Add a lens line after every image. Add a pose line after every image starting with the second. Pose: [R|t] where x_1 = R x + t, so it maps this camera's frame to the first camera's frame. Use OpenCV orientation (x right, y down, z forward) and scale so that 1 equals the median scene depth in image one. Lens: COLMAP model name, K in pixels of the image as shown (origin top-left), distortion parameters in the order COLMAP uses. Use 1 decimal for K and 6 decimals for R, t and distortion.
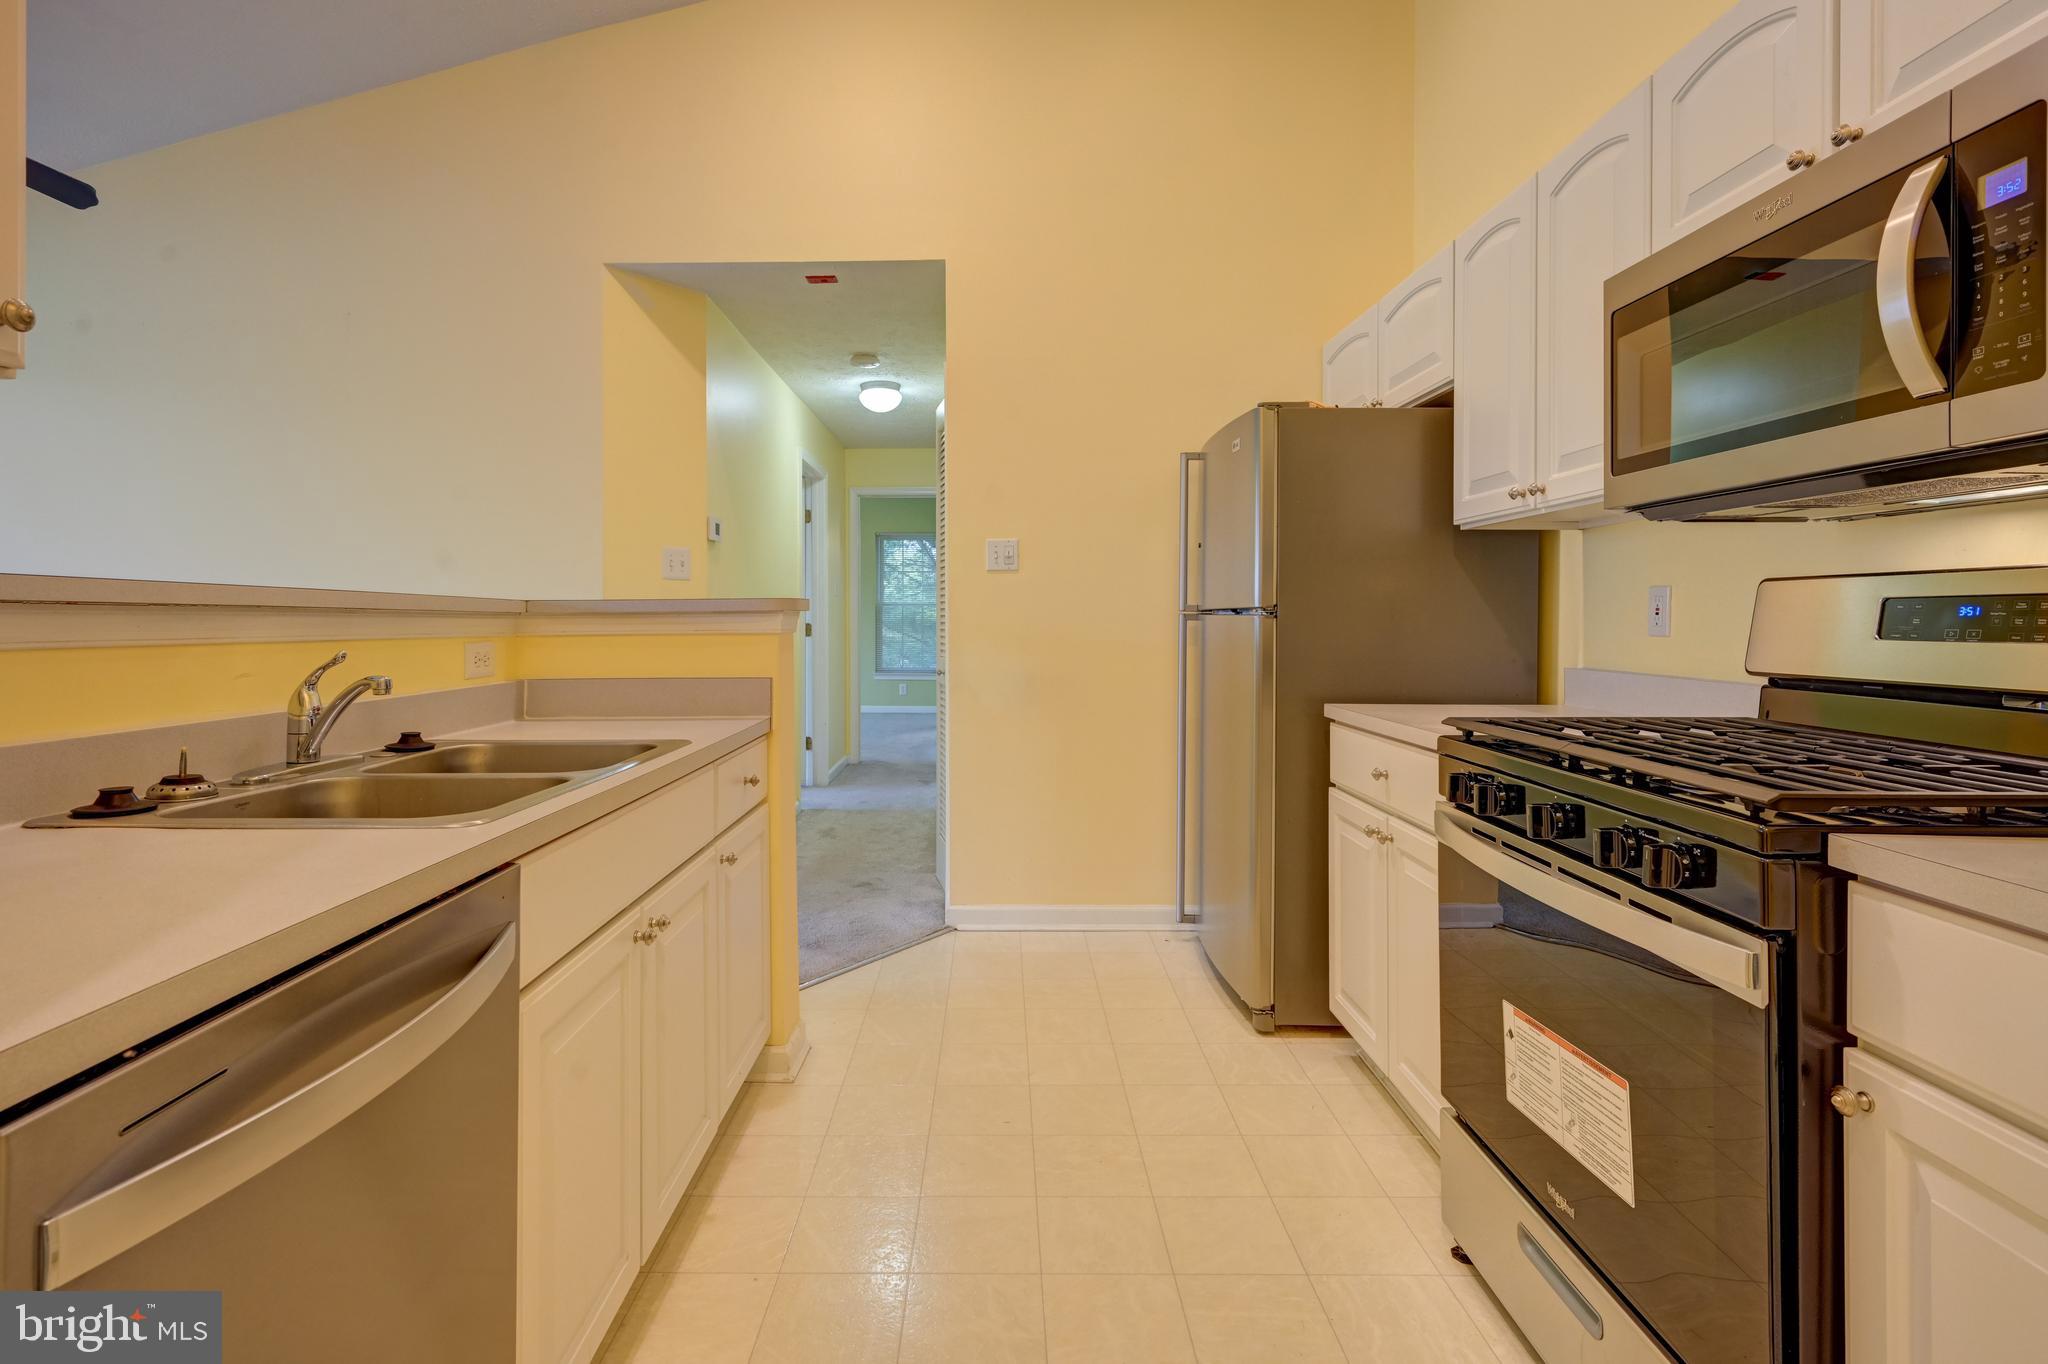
lens RADIAL K [[956.6, 0, 955.6], [0, 956.6, 611.0], [0, 0, 1]] dist [0.004285, -0.000947]
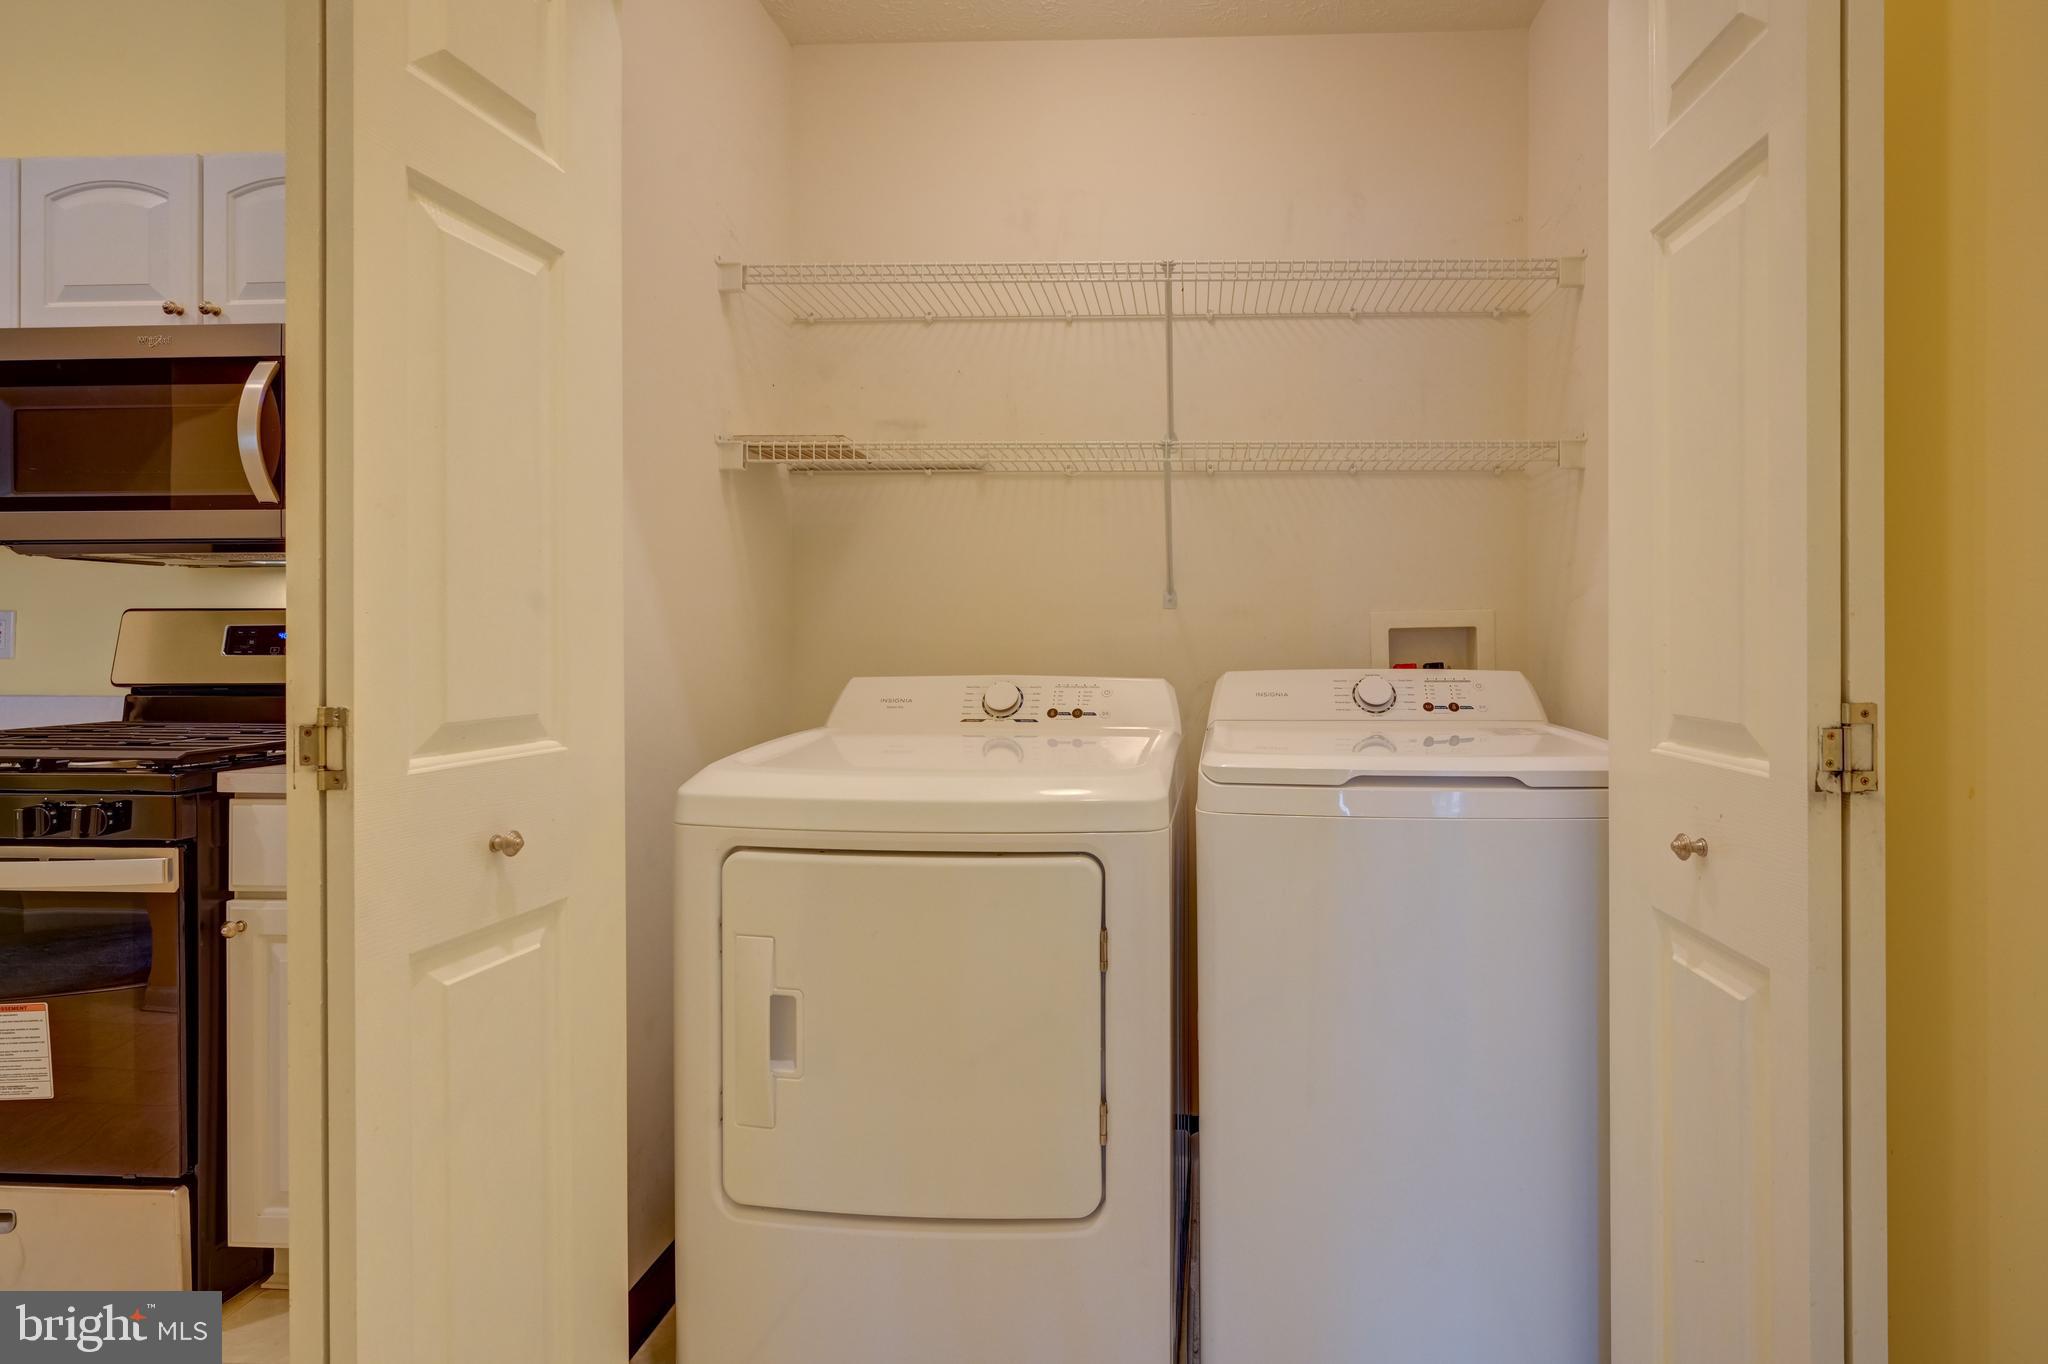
lens RADIAL K [[956.6, 0, 1153.9], [0, 956.6, 646.3], [0, 0, 1]] dist [0.004285, -0.000947]
pose [[-0.003736, -0.005221, 0.999979, -0.498786], [-0.005241, 0.999973, 0.005202, 0.001759], [-0.999979, -0.005222, -0.003763, -0.400020]]
